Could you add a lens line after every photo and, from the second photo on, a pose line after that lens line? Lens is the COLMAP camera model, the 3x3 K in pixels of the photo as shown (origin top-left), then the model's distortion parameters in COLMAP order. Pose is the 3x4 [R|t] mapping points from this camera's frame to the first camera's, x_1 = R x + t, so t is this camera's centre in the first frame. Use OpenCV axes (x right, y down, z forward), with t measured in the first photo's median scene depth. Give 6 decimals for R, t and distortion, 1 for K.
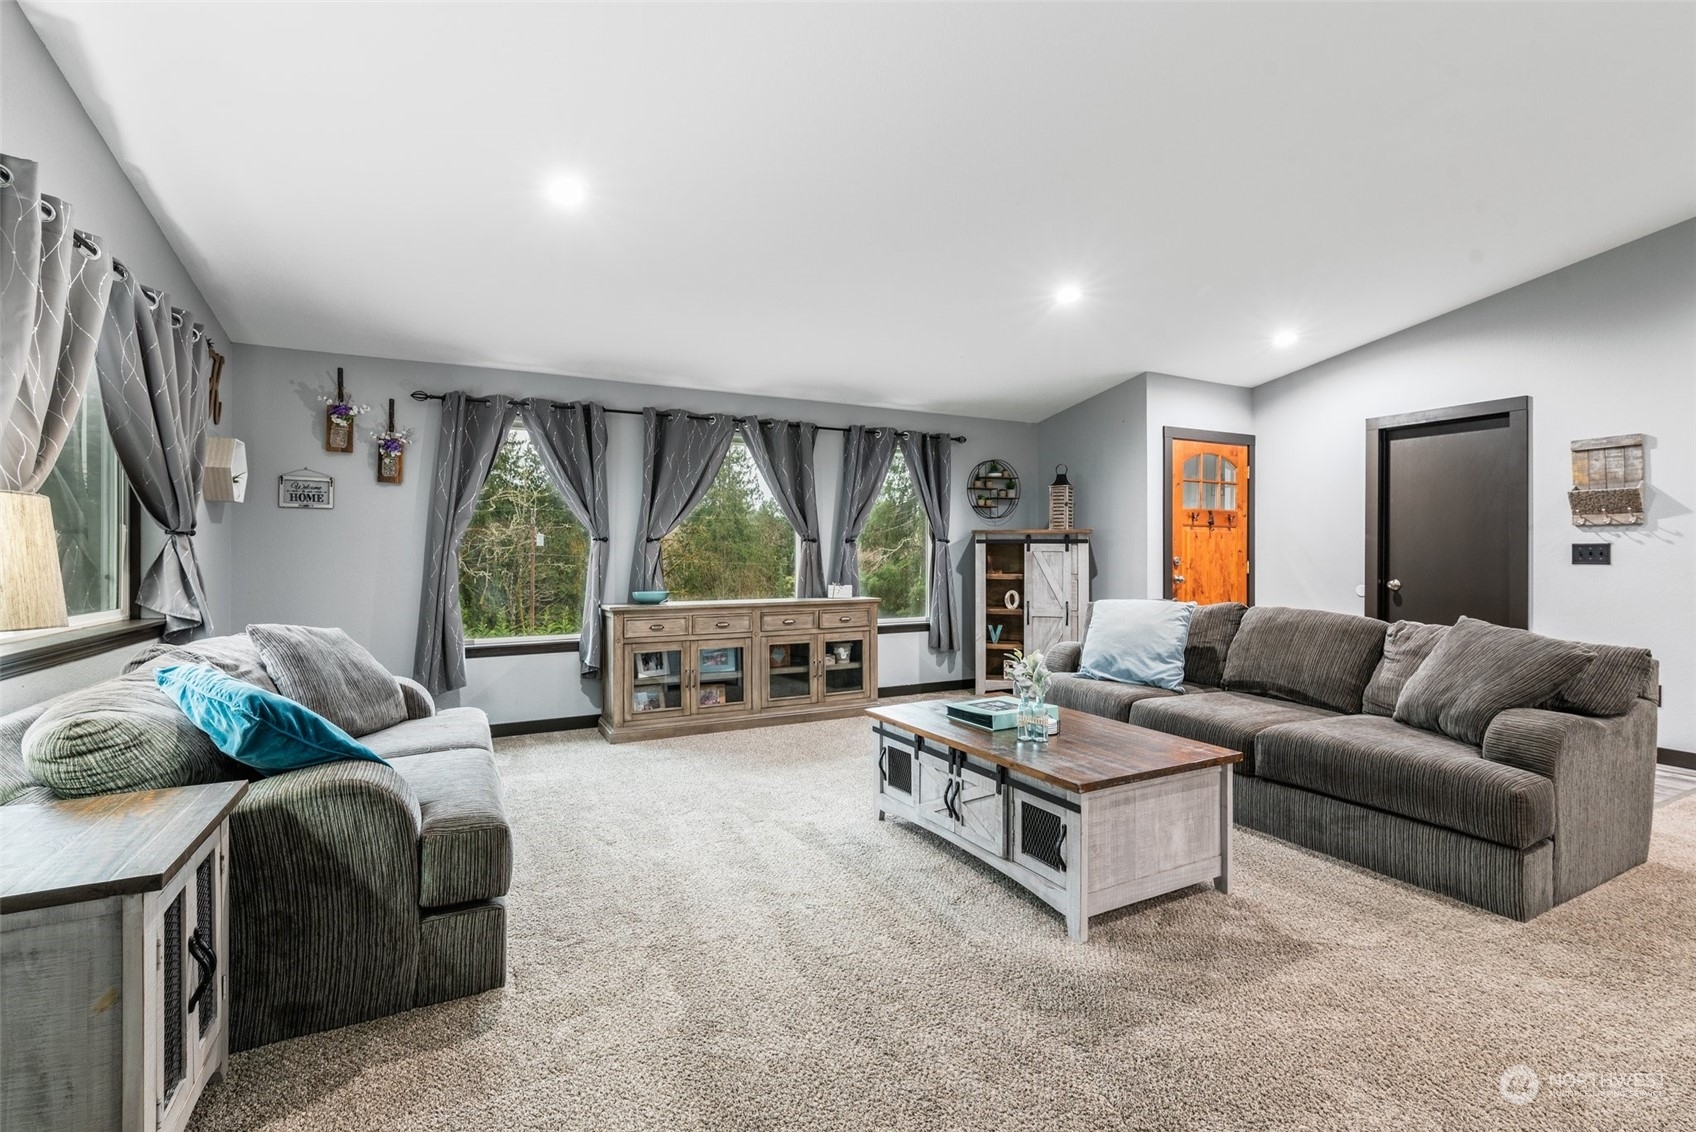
lens RADIAL K [[759.8, 0, 848.5], [0, 759.8, 557.4], [0, 0, 1]] dist [-0.001636, -0.000219]
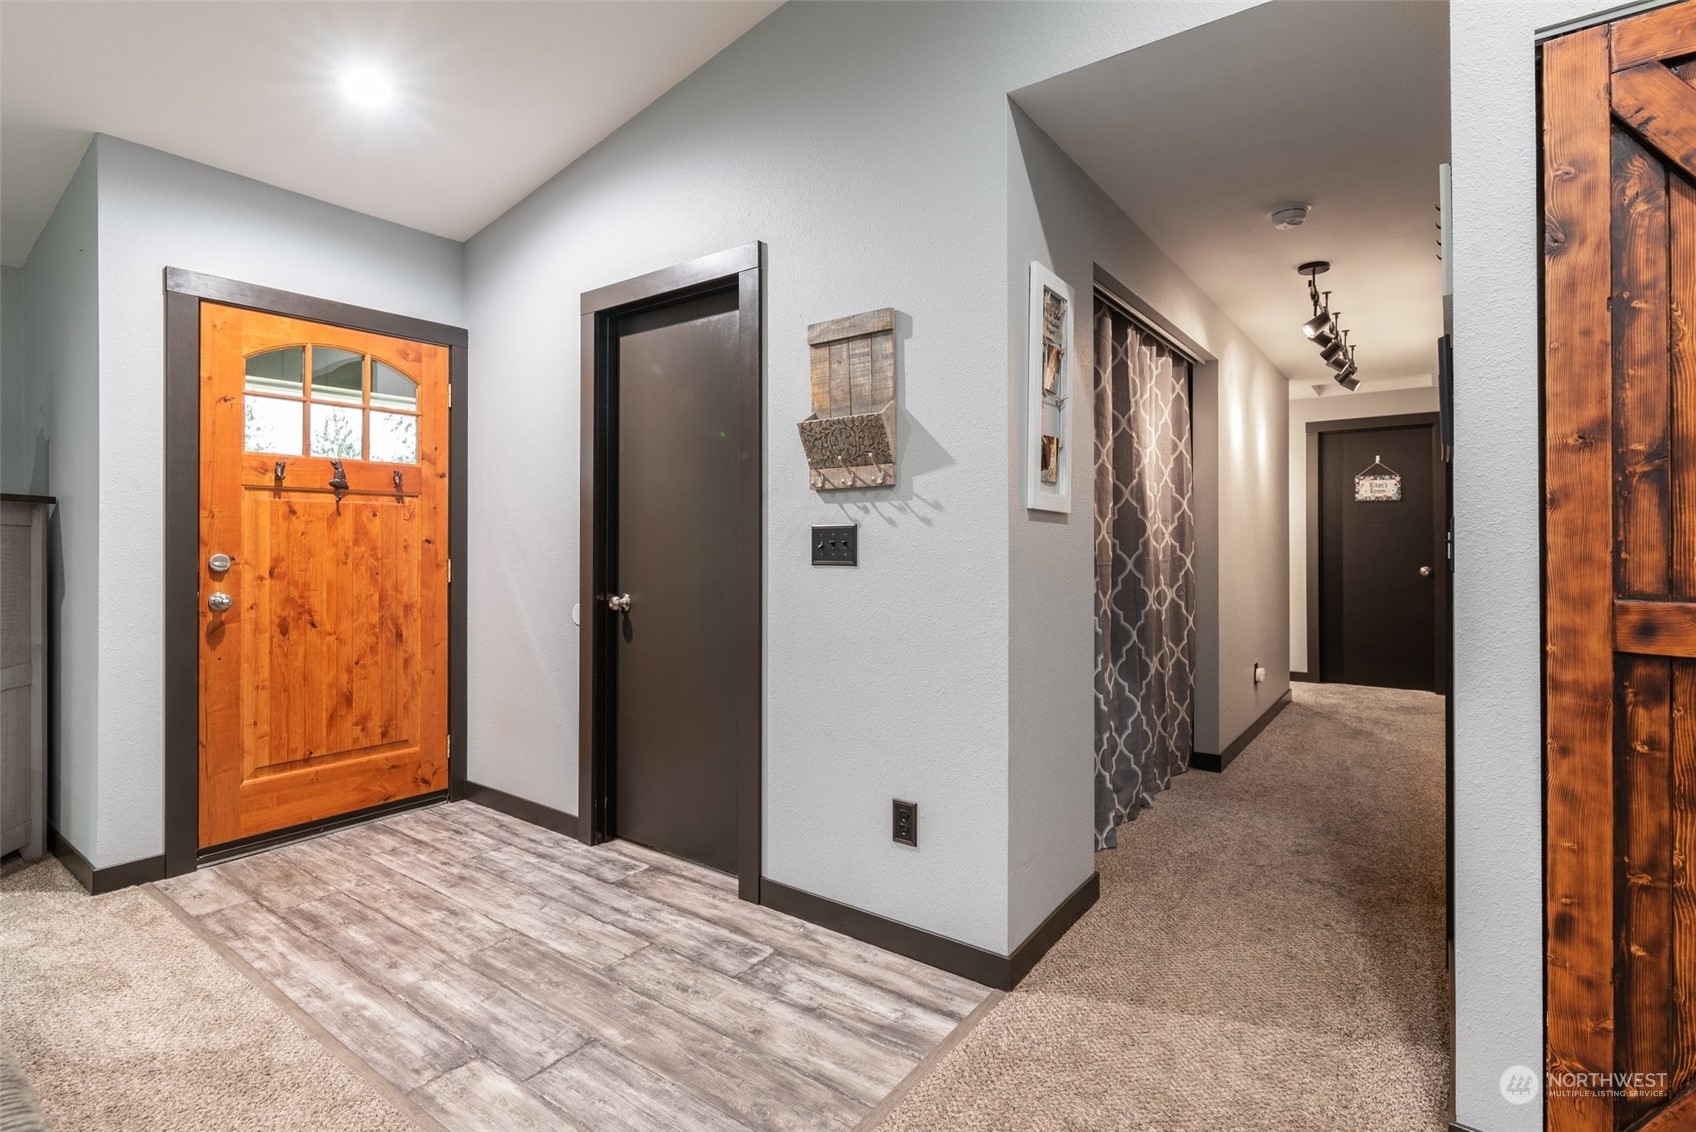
lens RADIAL K [[819.4, 0, 847.9], [0, 819.4, 557.4], [0, 0, 1]] dist [0.002376, 0.000301]
pose [[0.904587, -0.006569, 0.426238, 0.750310], [0.003780, 0.999966, 0.007389, -0.000410], [-0.426272, -0.005073, 0.904581, 0.492921]]
